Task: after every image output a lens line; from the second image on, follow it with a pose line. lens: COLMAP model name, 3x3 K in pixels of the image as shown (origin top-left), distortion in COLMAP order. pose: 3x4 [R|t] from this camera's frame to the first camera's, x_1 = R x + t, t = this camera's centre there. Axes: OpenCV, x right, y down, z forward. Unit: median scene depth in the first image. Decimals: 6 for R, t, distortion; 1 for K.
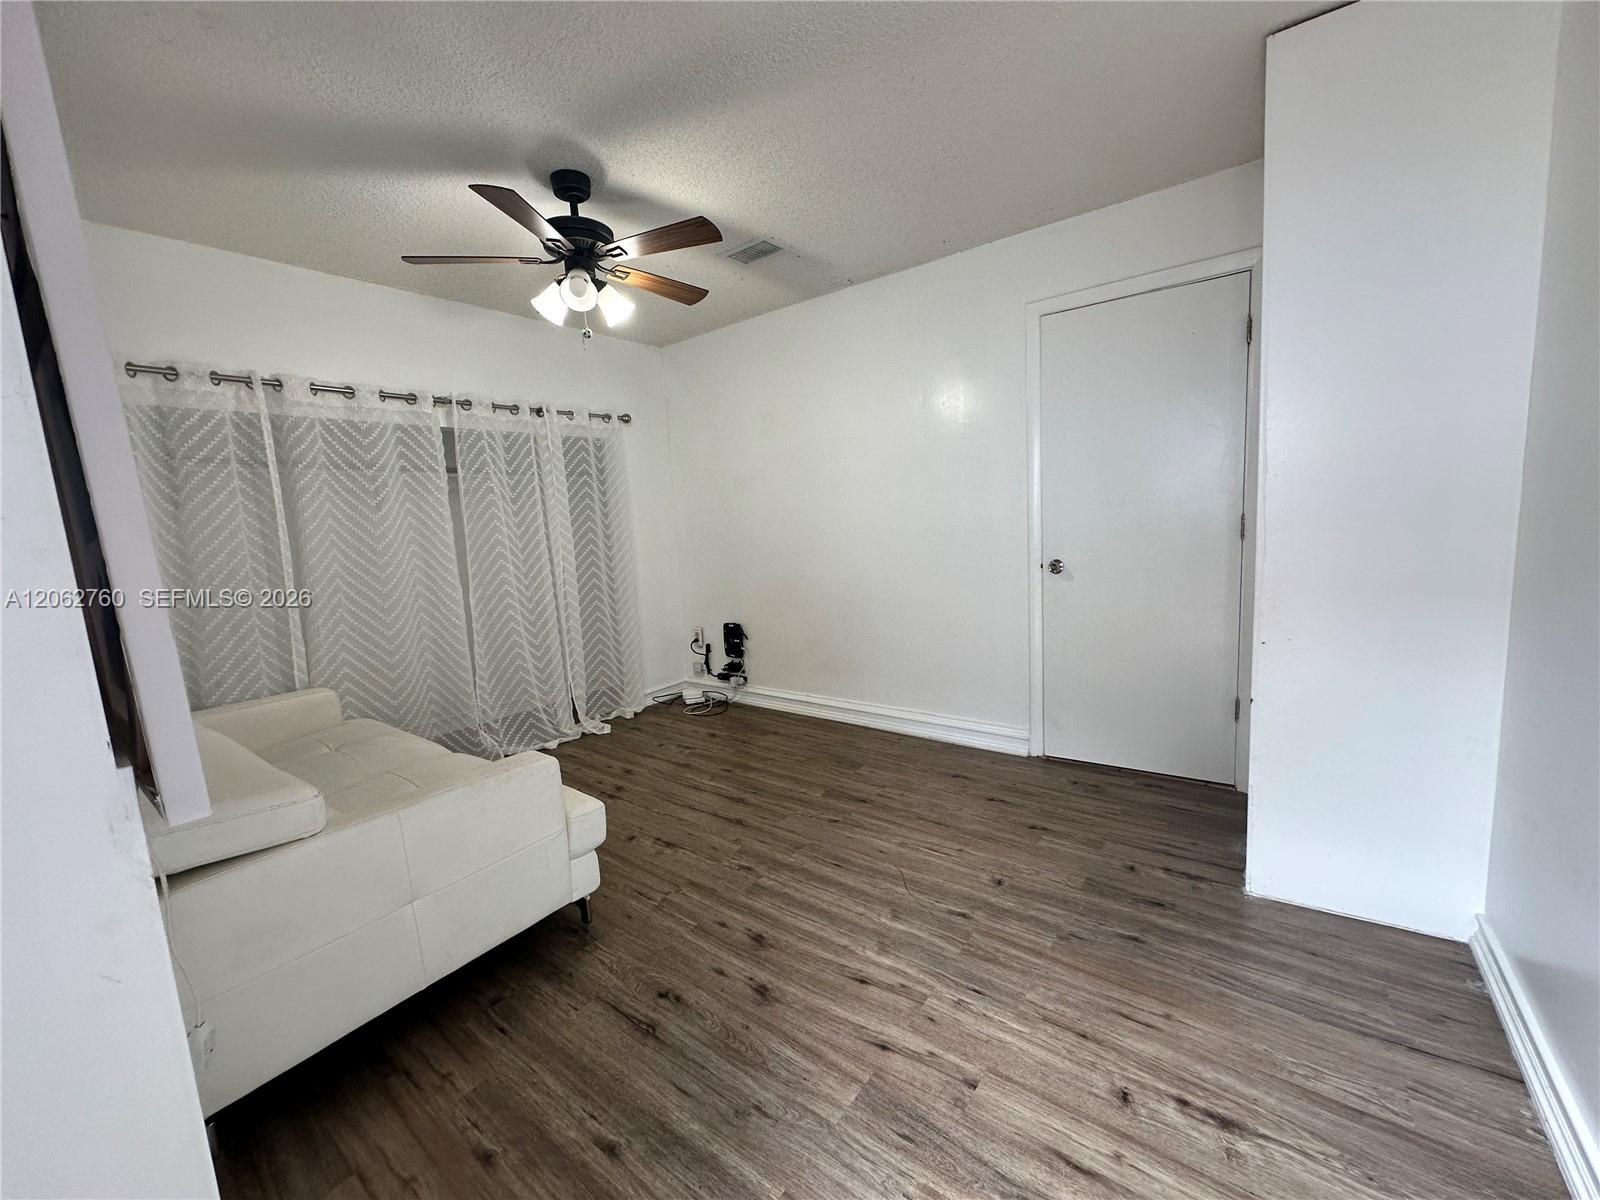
lens RADIAL K [[634.3, 0, 800.0], [0, 634.3, 600.0], [0, 0, 1]] dist [-0.001609, -0.000002]
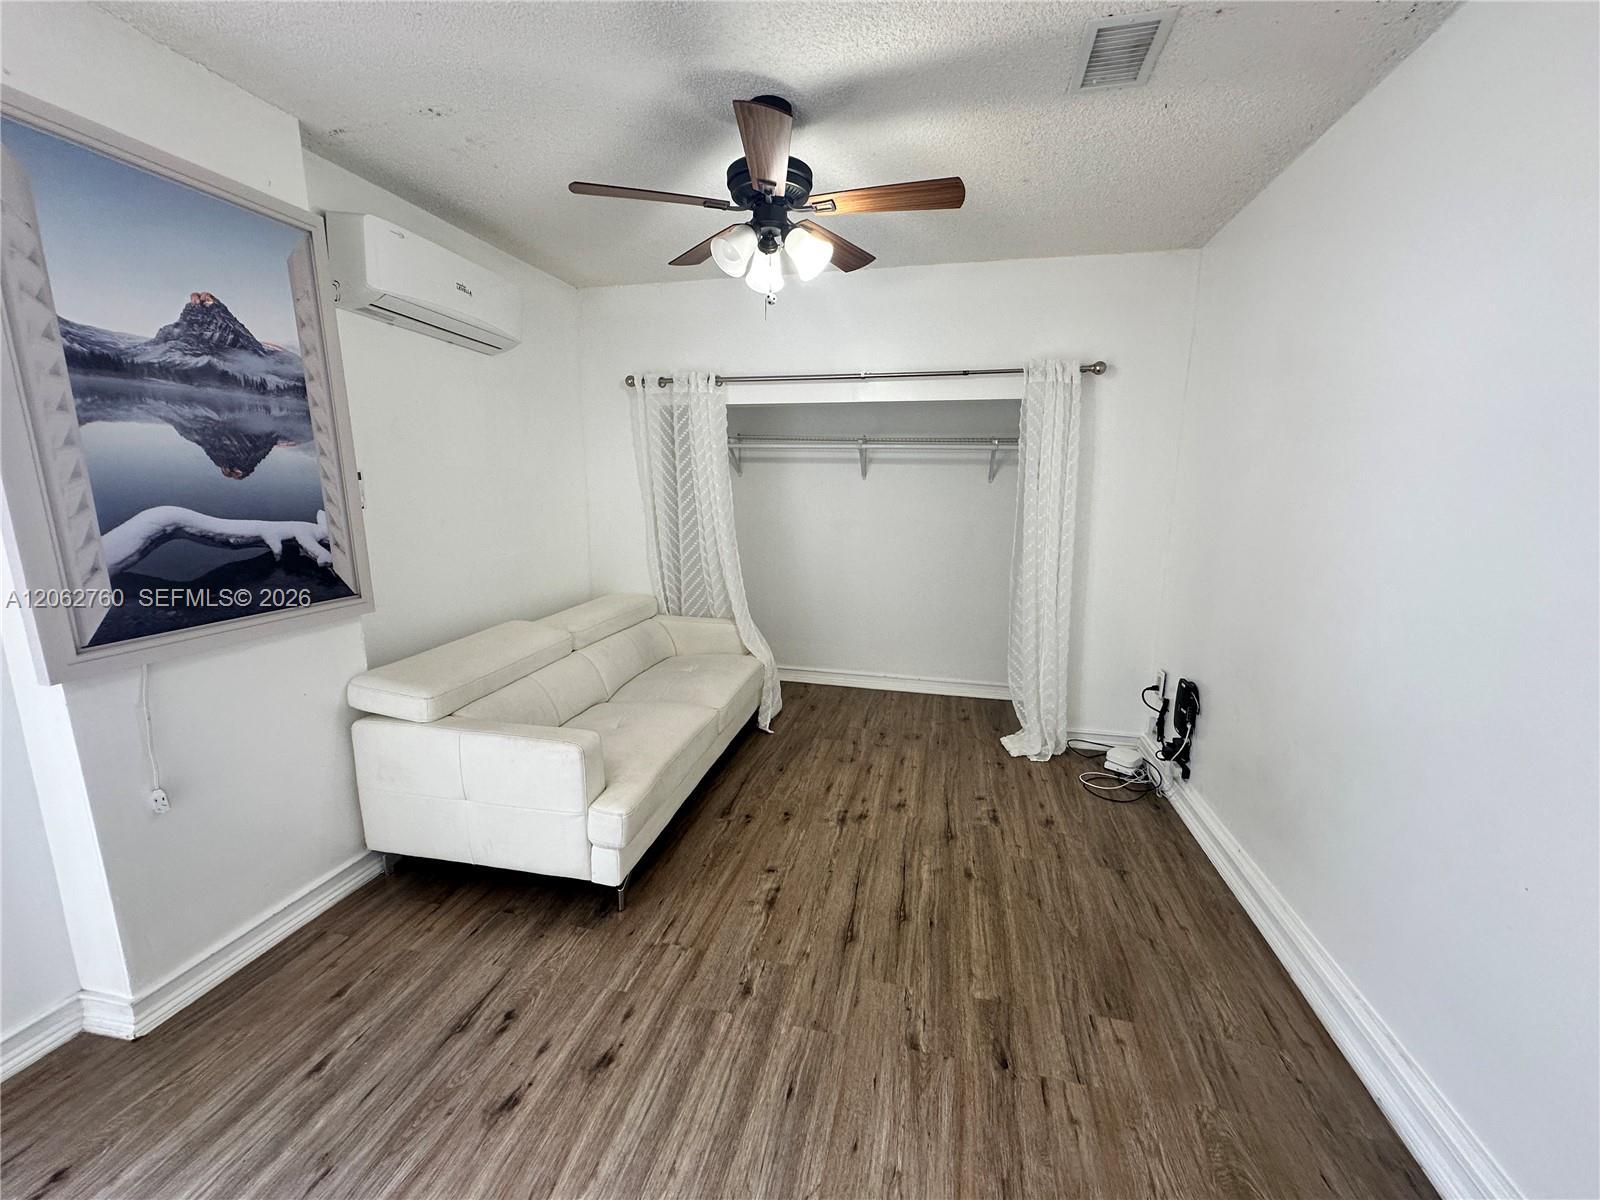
lens RADIAL K [[634.3, 0, 800.0], [0, 634.3, 600.0], [0, 0, 1]] dist [-0.001609, -0.000002]
pose [[0.418093, 0.225588, -0.879948, 0.547220], [-0.150860, 0.972466, 0.177628, -0.197655], [0.895790, 0.058484, 0.440614, 0.731619]]
